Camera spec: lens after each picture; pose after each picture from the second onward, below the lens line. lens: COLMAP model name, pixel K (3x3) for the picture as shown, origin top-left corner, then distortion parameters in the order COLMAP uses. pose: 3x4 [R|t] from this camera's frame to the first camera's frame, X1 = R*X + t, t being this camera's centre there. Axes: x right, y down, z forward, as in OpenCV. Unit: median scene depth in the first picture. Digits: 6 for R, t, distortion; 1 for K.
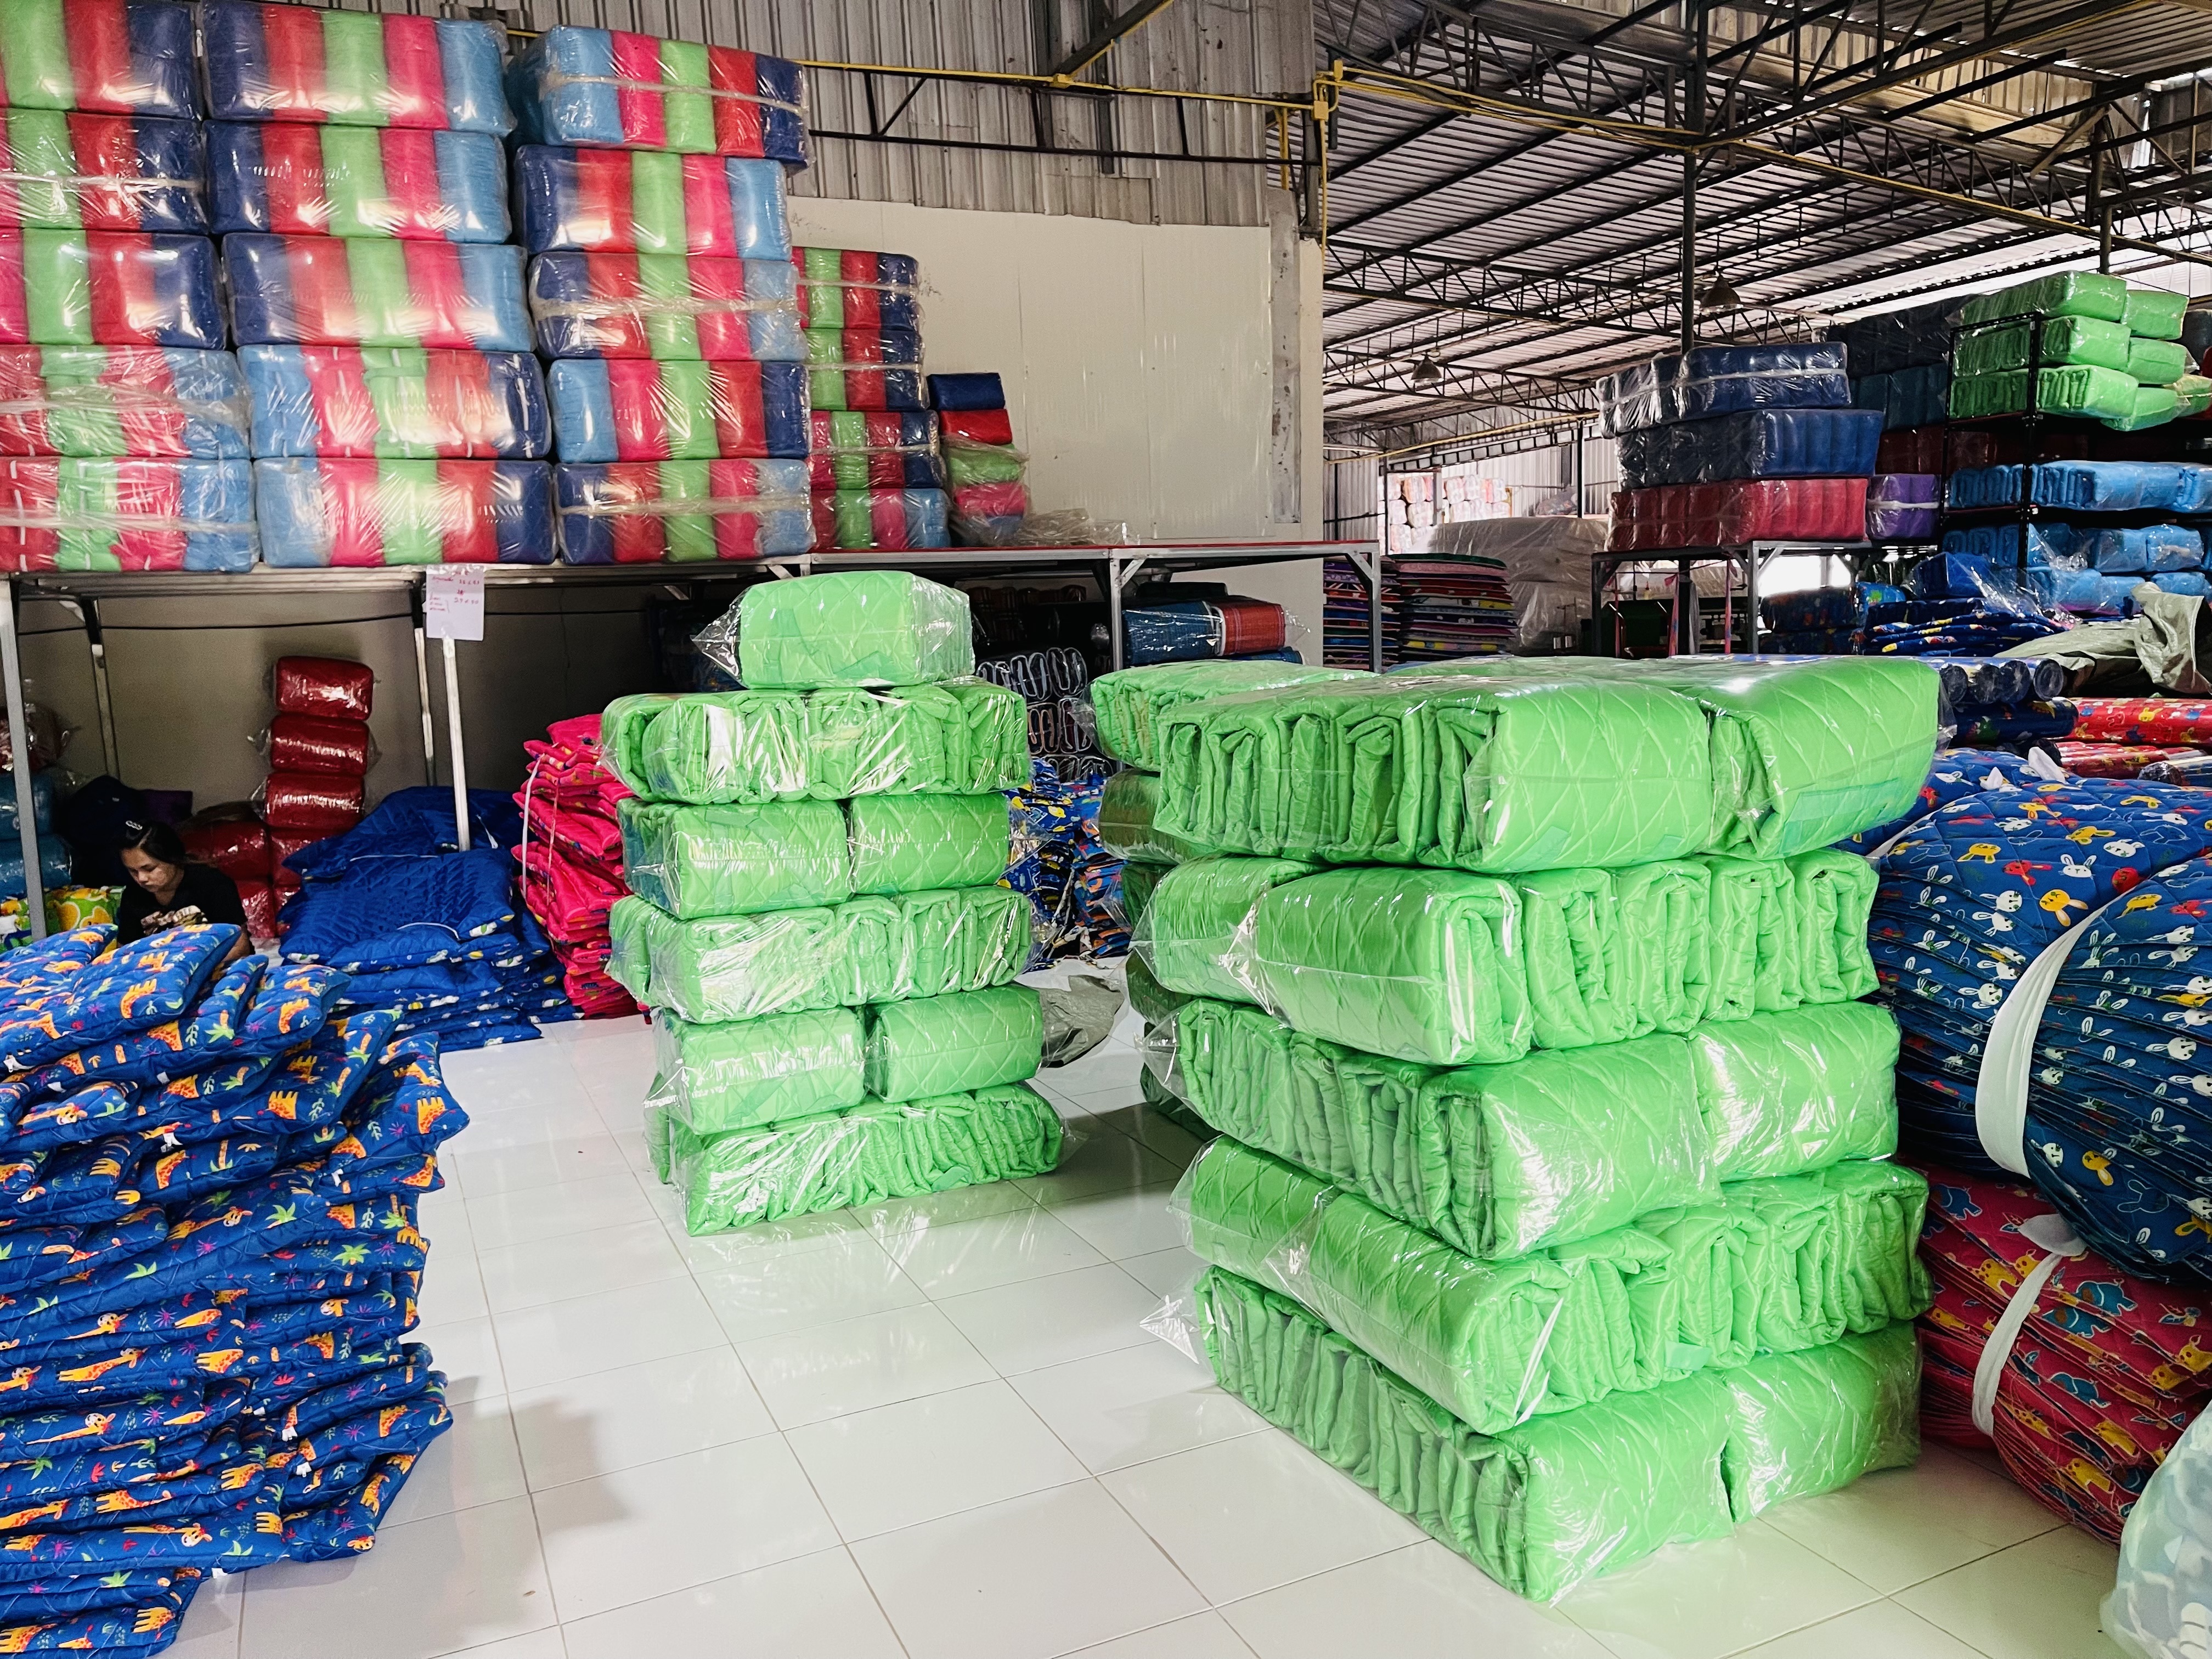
lens RADIAL K [[1687.9, 0, 1254.5], [0, 1687.9, 766.6], [0, 0, 1]] dist [0.044868, -0.068969]
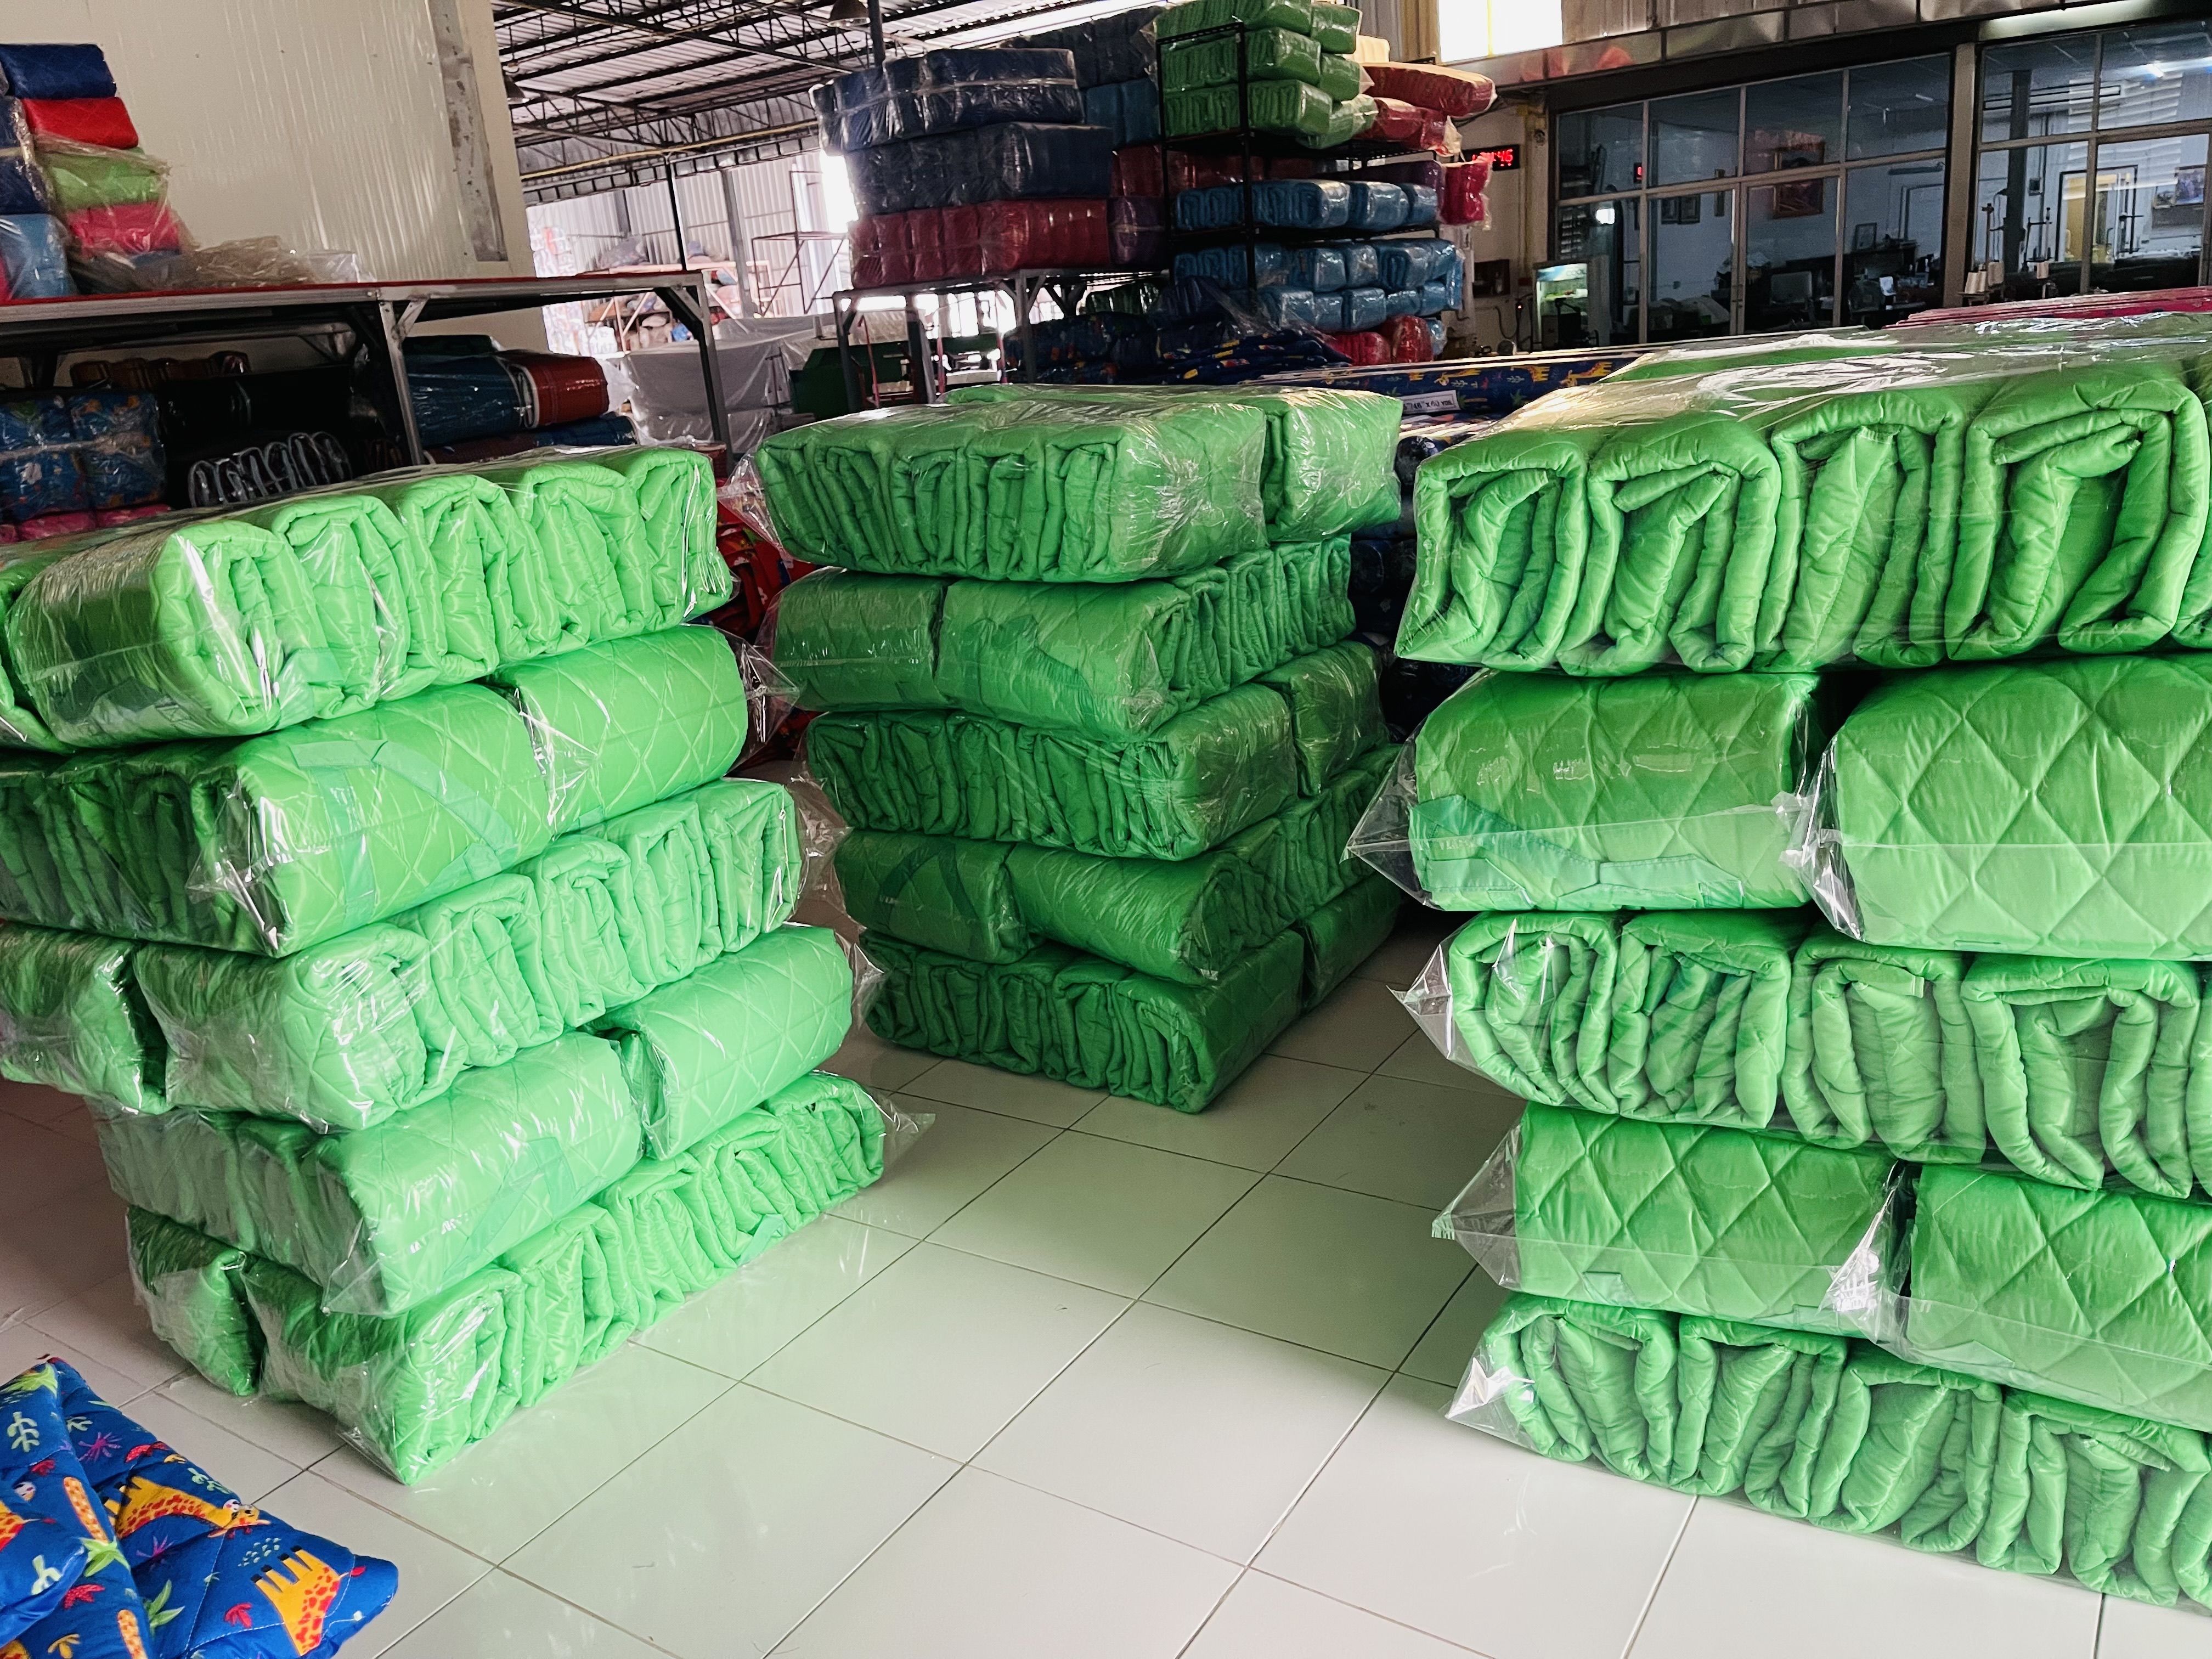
lens RADIAL K [[1687.9, 0, 1254.5], [0, 1687.9, 766.6], [0, 0, 1]] dist [0.044868, -0.068969]
pose [[0.866745, -0.170789, 0.468599, -0.079349], [0.103276, 0.980638, 0.166384, -0.006102], [-0.487942, -0.095818, 0.867601, 0.099744]]
